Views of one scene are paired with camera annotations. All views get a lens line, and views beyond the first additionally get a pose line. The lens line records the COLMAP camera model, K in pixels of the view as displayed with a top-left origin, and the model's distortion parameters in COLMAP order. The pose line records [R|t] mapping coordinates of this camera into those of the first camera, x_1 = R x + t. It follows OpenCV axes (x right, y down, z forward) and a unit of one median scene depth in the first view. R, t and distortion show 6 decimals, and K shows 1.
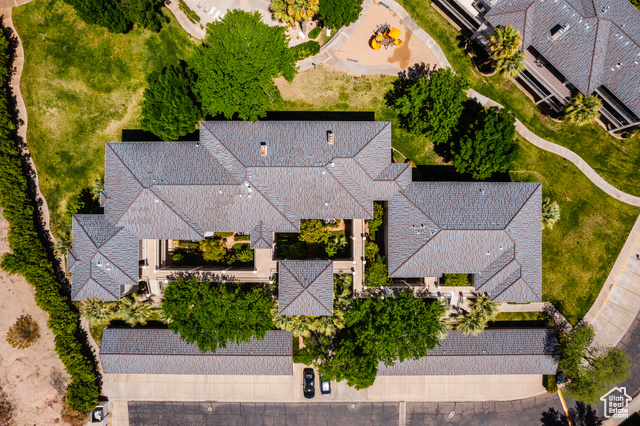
lens RADIAL K [[425.3, 0, 328.0], [0, 425.3, 227.4], [0, 0, 1]] dist [-0.044363, 0.045124]
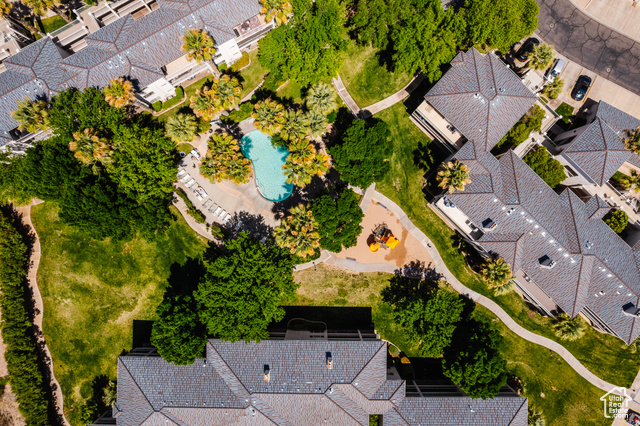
lens RADIAL K [[425.3, 0, 325.3], [0, 425.3, 173.9], [0, 0, 1]] dist [-0.044363, 0.045124]
pose [[0.999945, 0.010367, -0.001387, -0.007309], [-0.010353, 0.999900, 0.009659, -0.615344], [0.001487, -0.009644, 0.999952, -0.052878]]
